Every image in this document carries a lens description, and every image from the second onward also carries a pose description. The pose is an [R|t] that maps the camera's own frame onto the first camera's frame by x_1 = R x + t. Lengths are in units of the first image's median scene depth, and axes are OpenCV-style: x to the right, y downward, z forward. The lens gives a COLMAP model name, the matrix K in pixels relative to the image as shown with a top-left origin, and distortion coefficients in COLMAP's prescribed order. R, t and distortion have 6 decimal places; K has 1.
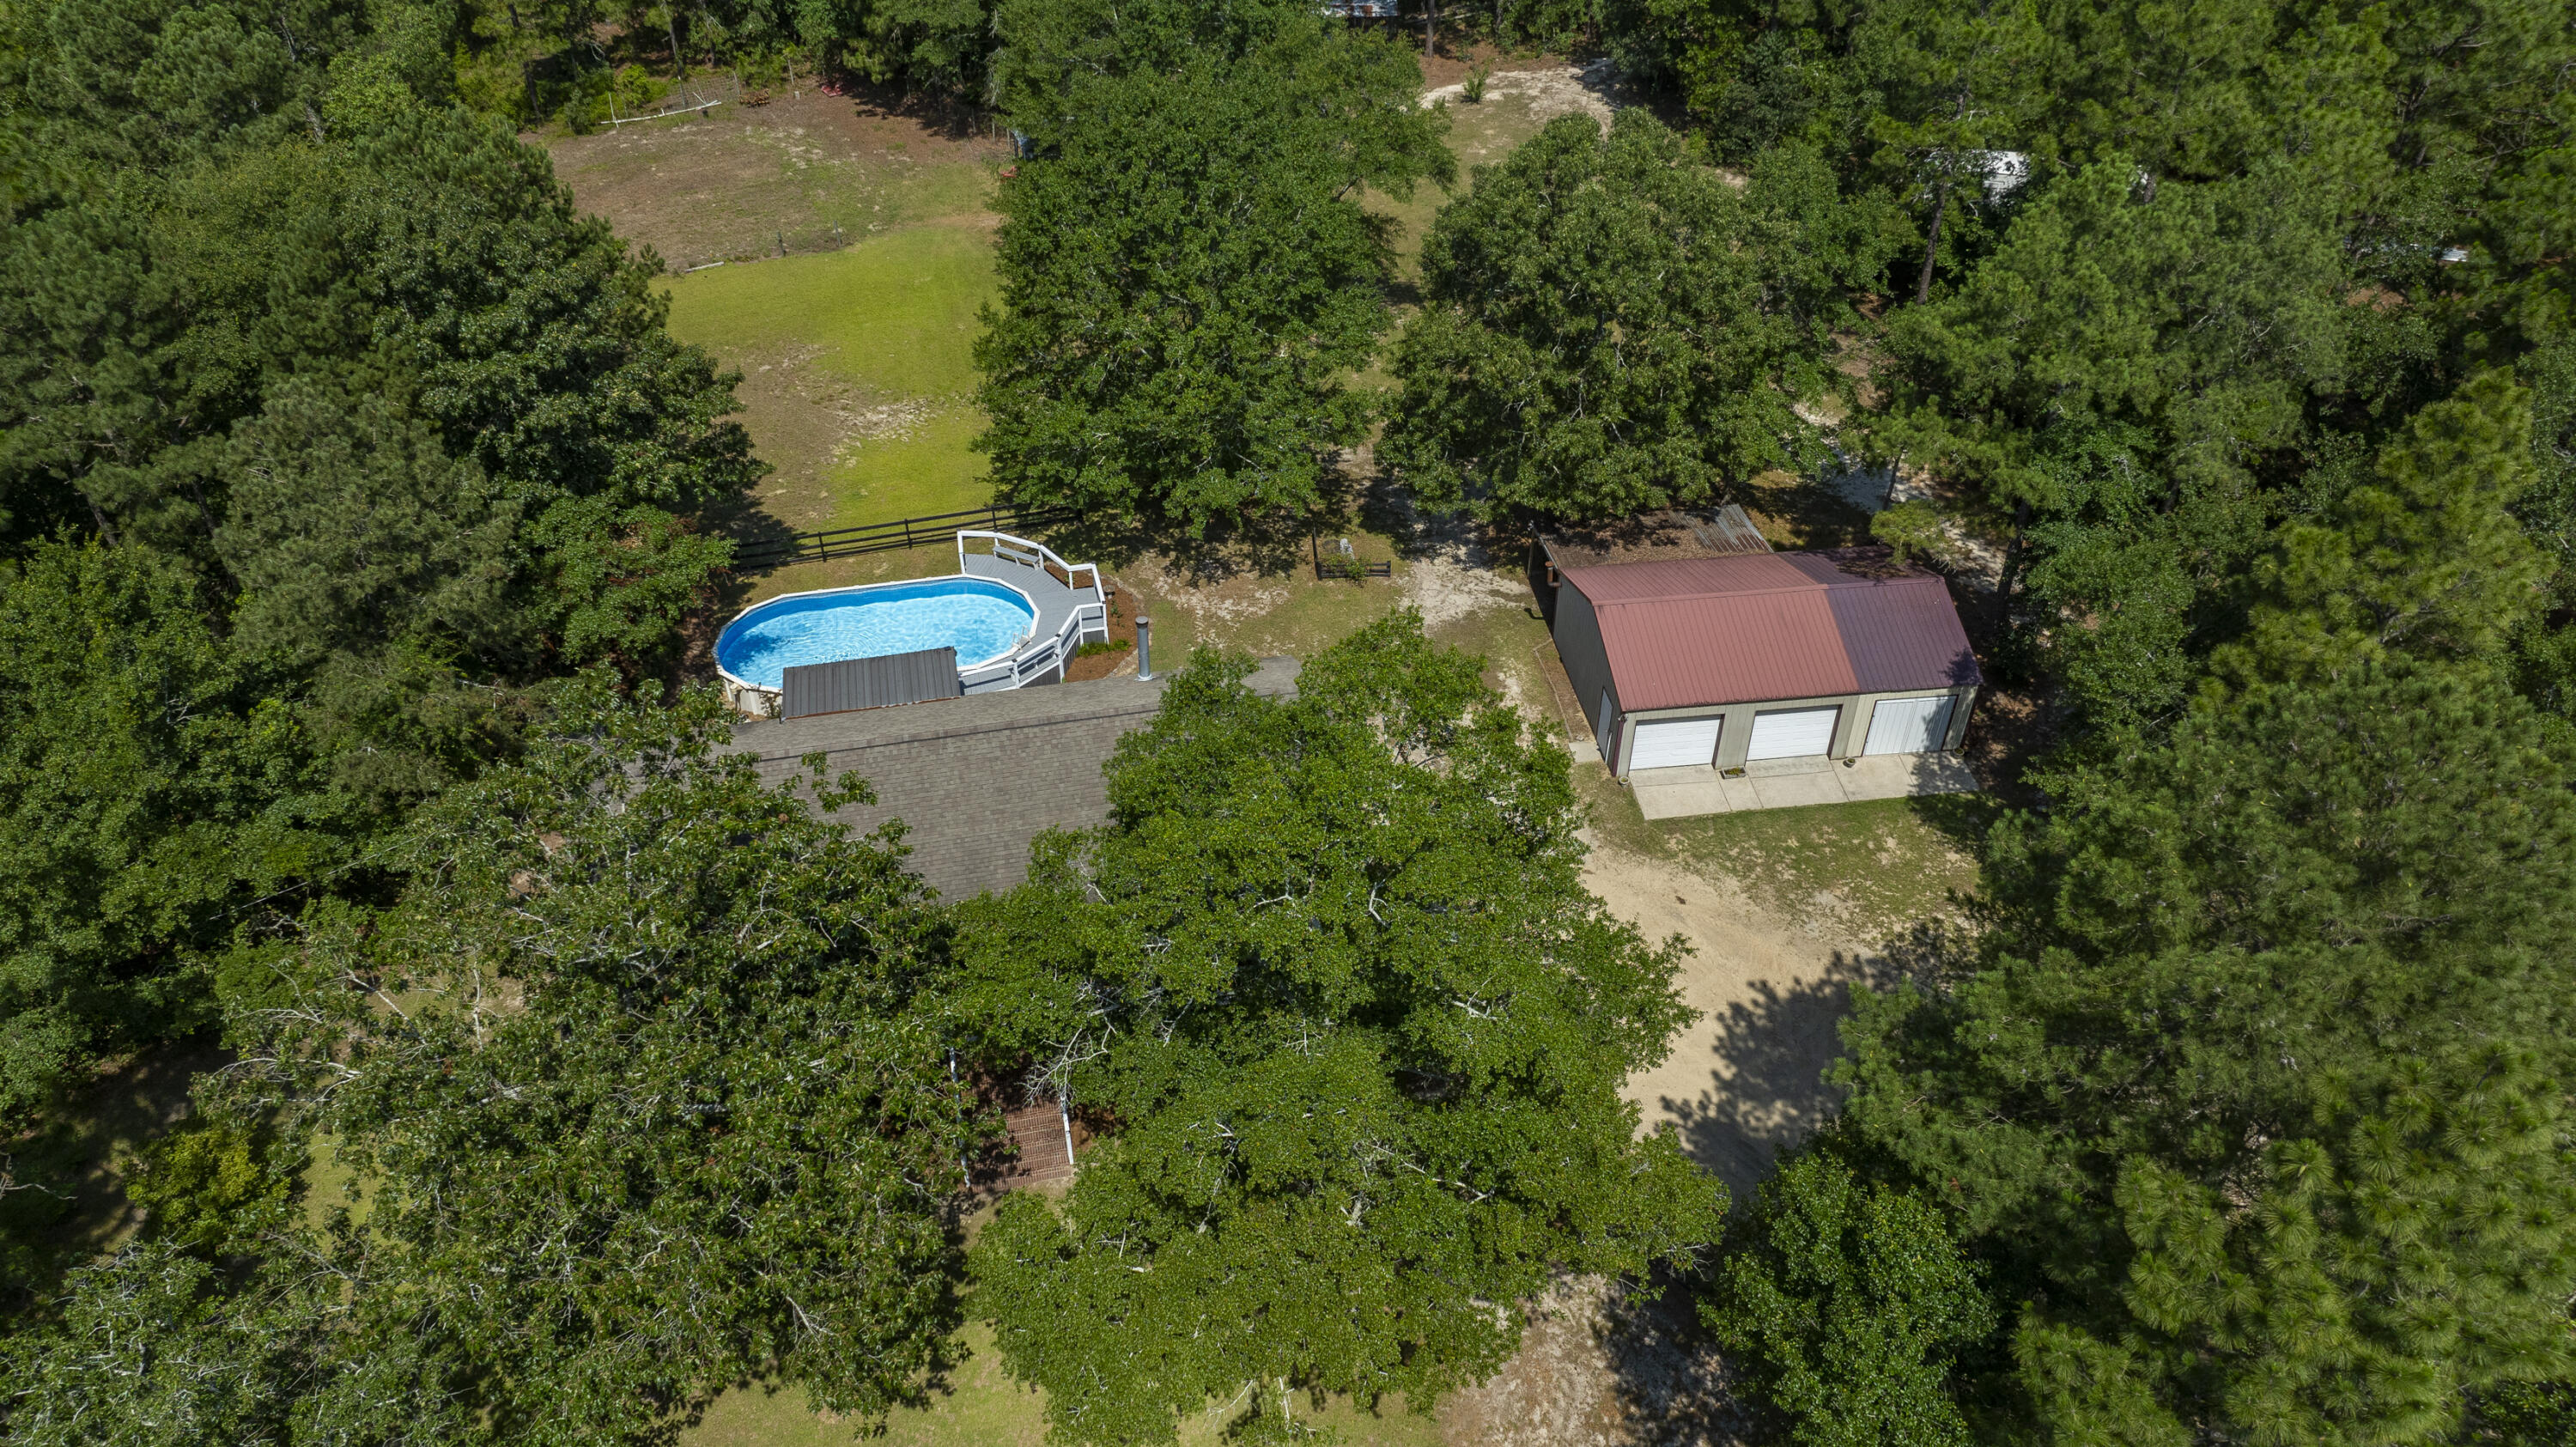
lens RADIAL K [[1819.6, 0, 1290.9], [0, 1819.6, 723.2], [0, 0, 1]] dist [-0.048446, 0.057391]
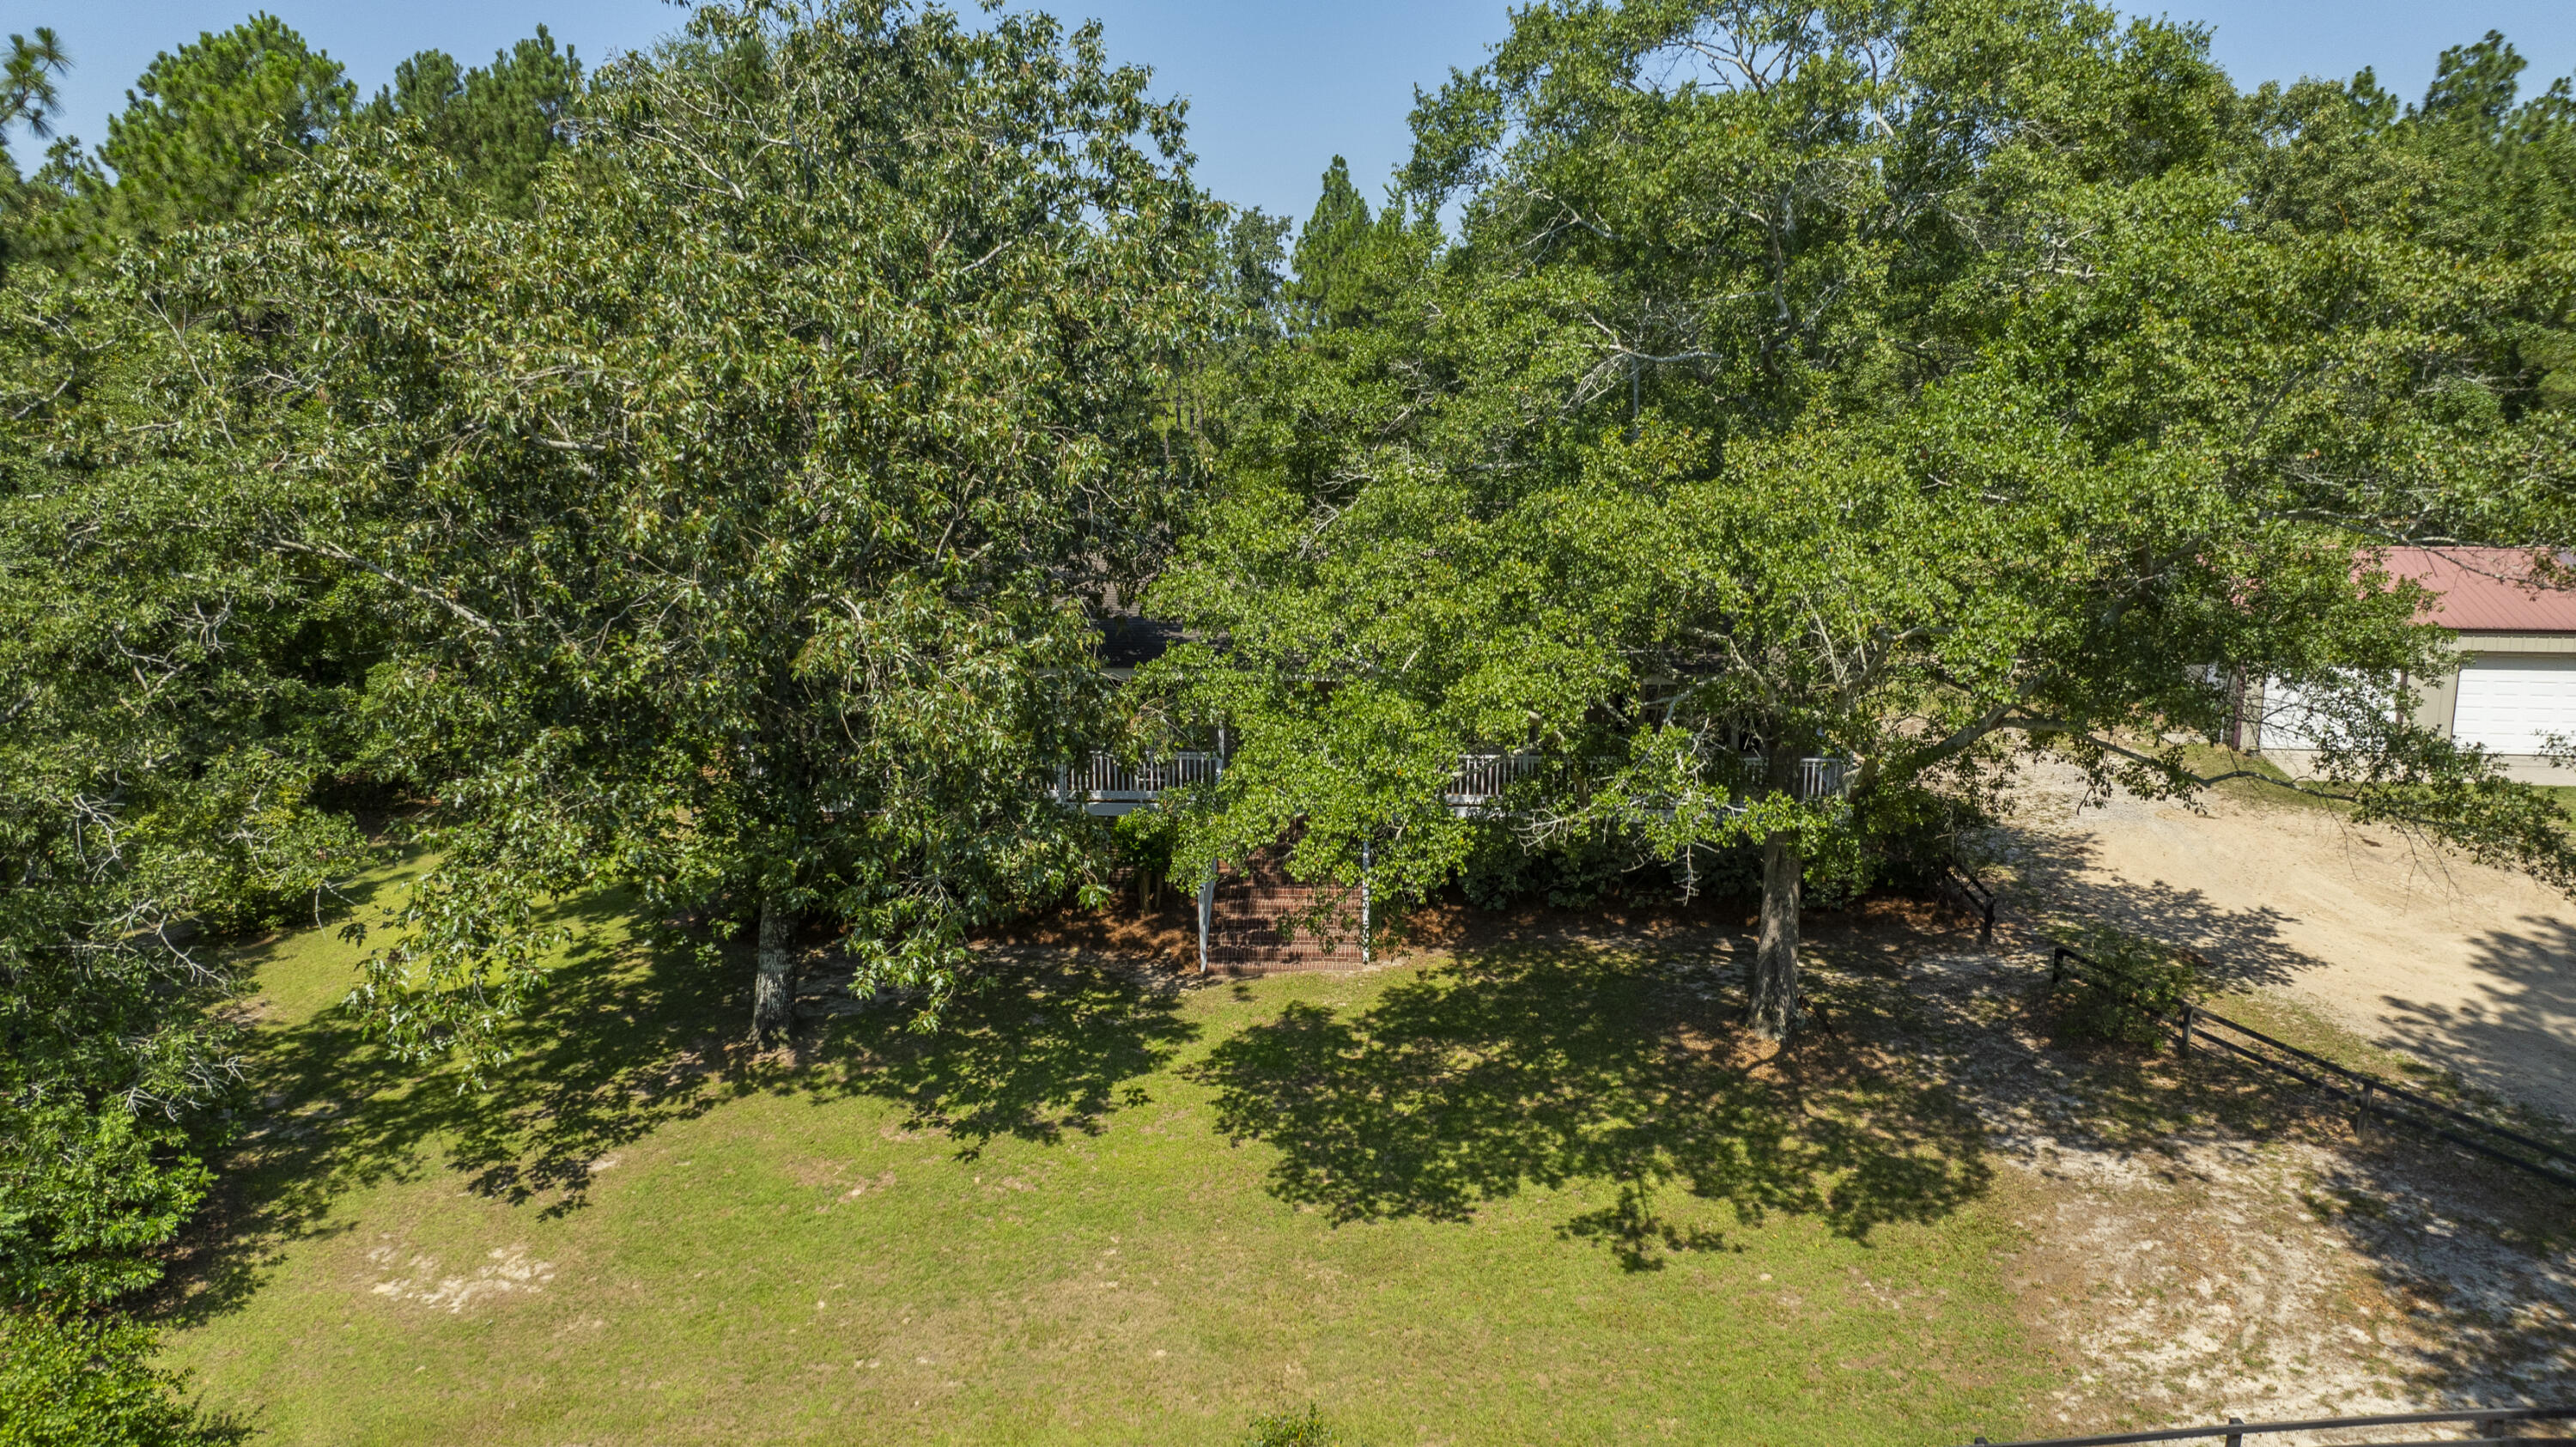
lens RADIAL K [[1819.6, 0, 1283.4], [0, 1819.6, 732.1], [0, 0, 1]] dist [-0.048446, 0.057391]
pose [[0.963511, 0.047391, -0.263439, 0.014160], [-0.160212, 0.890537, -0.425765, 0.426633], [0.214425, 0.452436, 0.865635, 0.389076]]
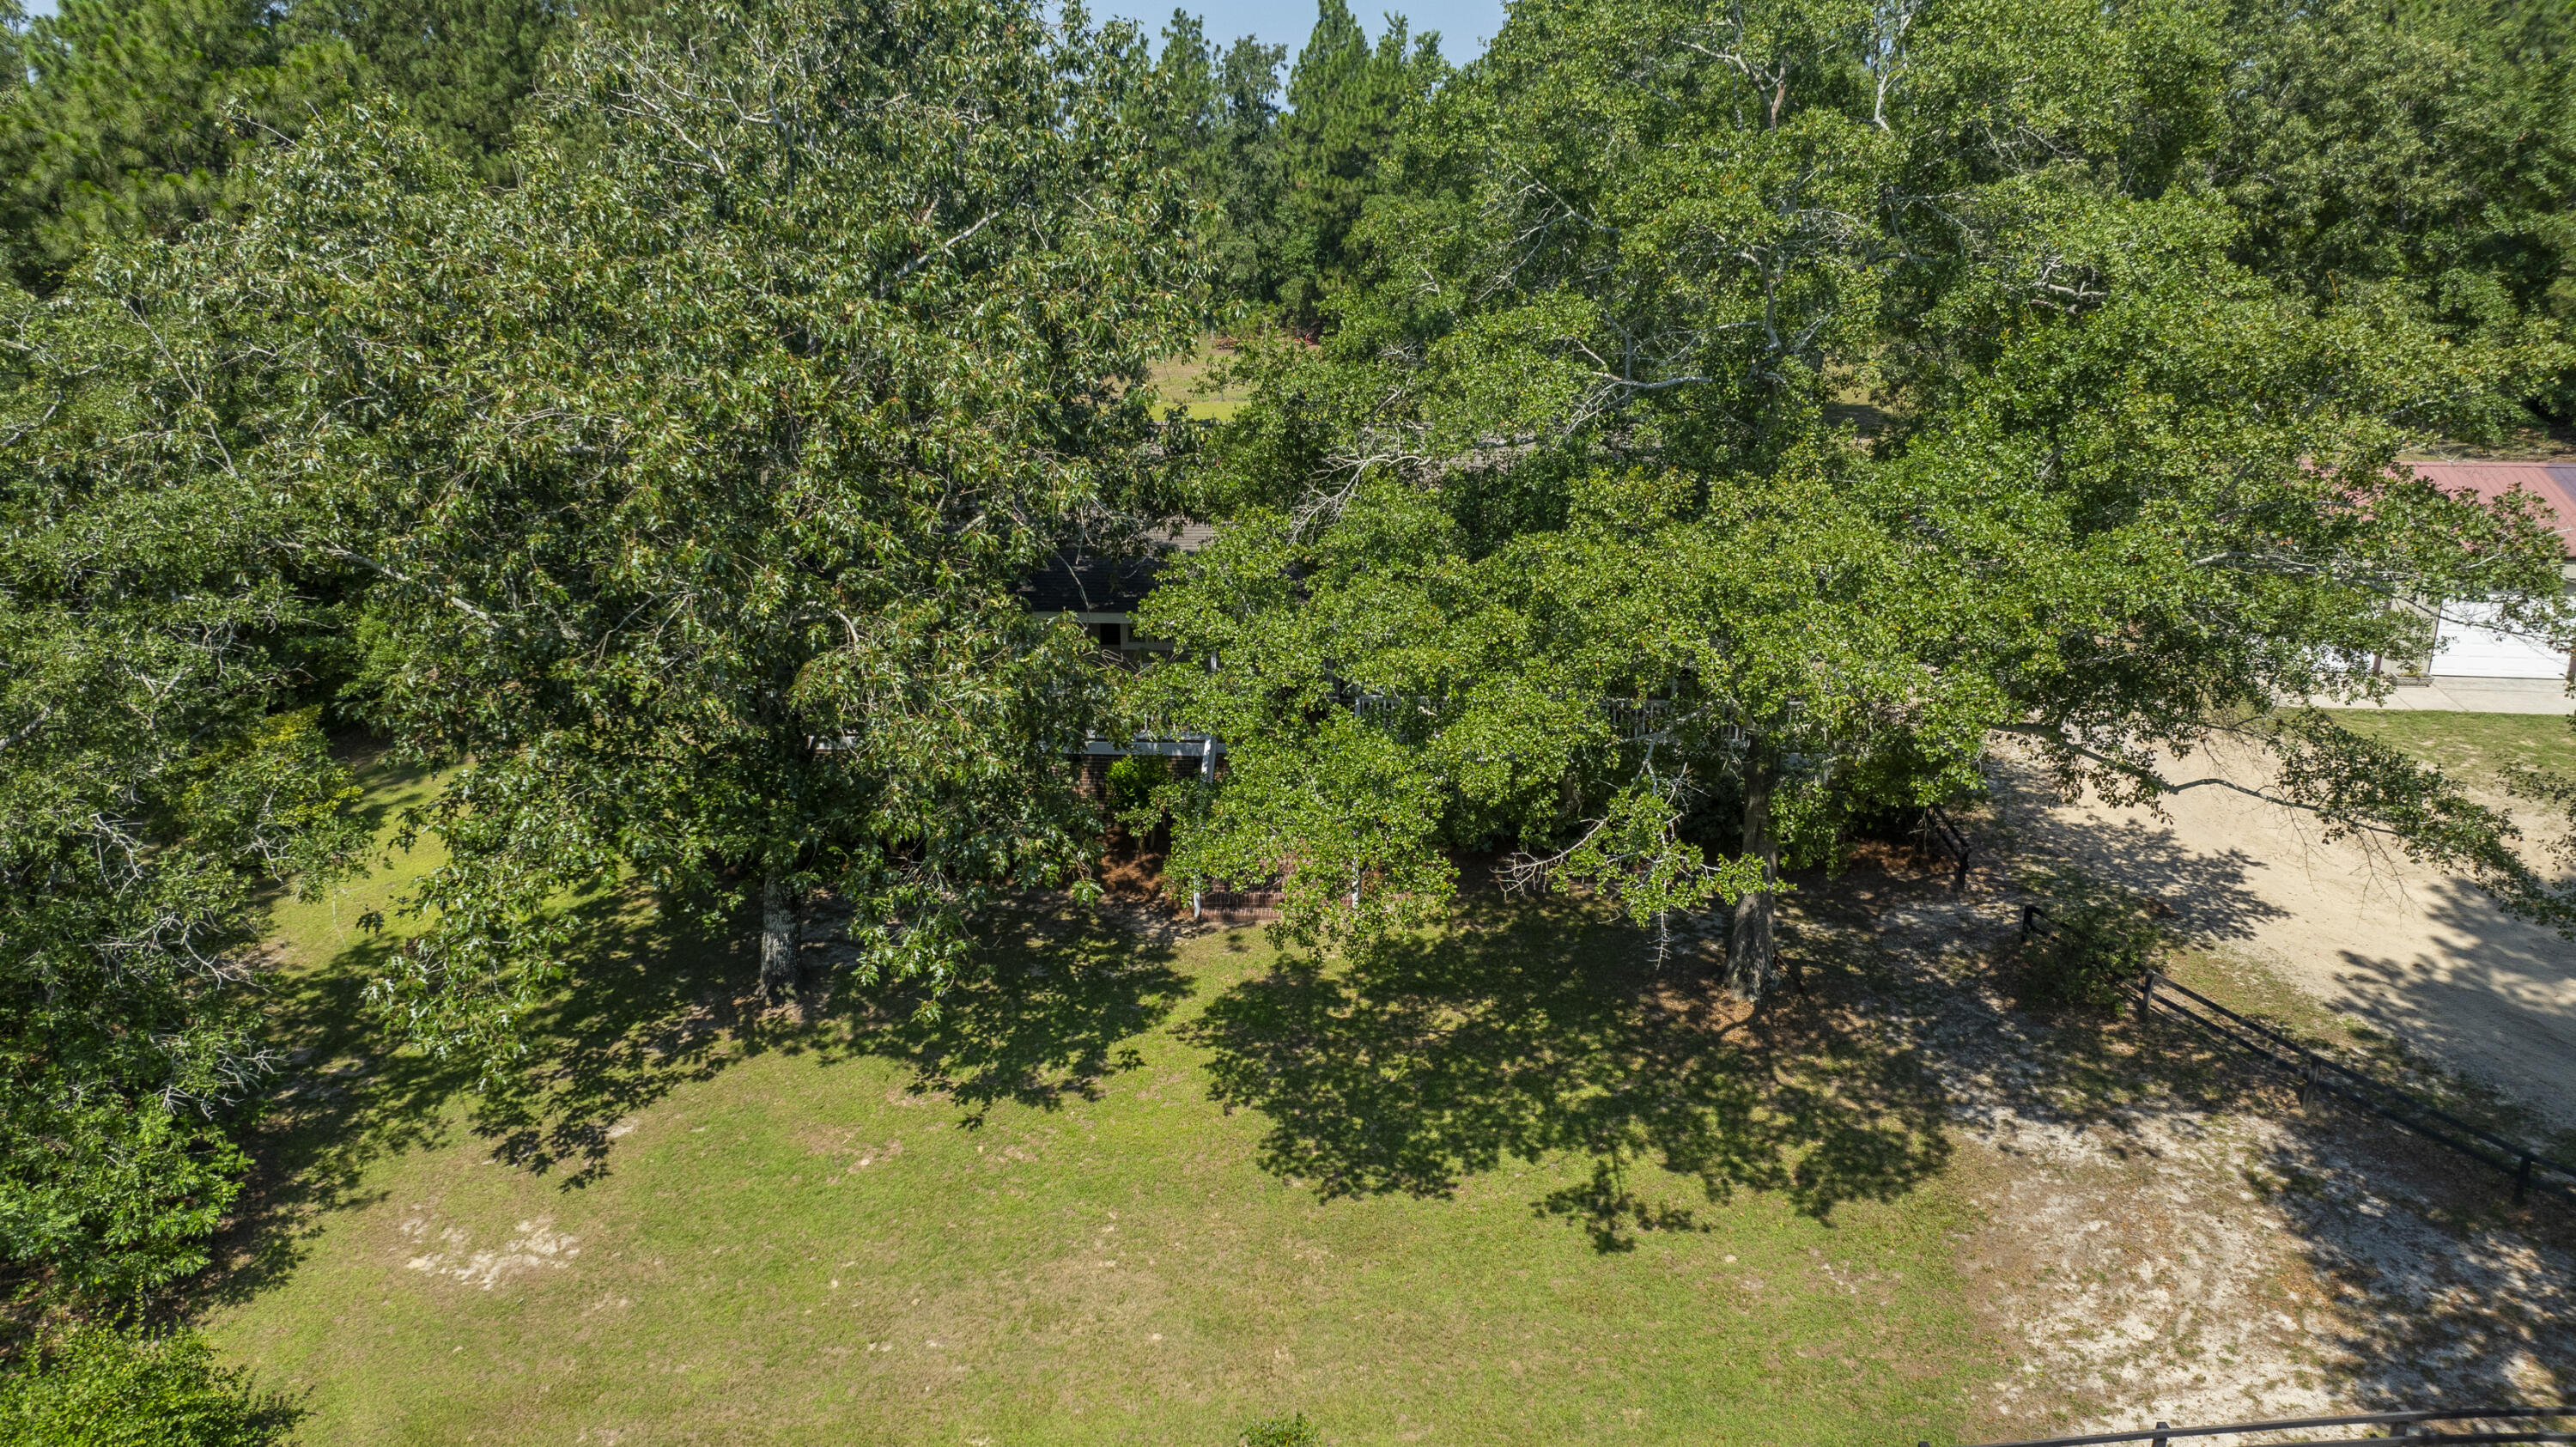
lens RADIAL K [[1819.6, 0, 1284.2], [0, 1819.6, 738.3], [0, 0, 1]] dist [-0.048446, 0.057391]
pose [[0.964145, 0.076018, -0.254255, 0.014997], [-0.159378, 0.931930, -0.325737, 0.384793], [0.212186, 0.354580, 0.910632, 0.361671]]
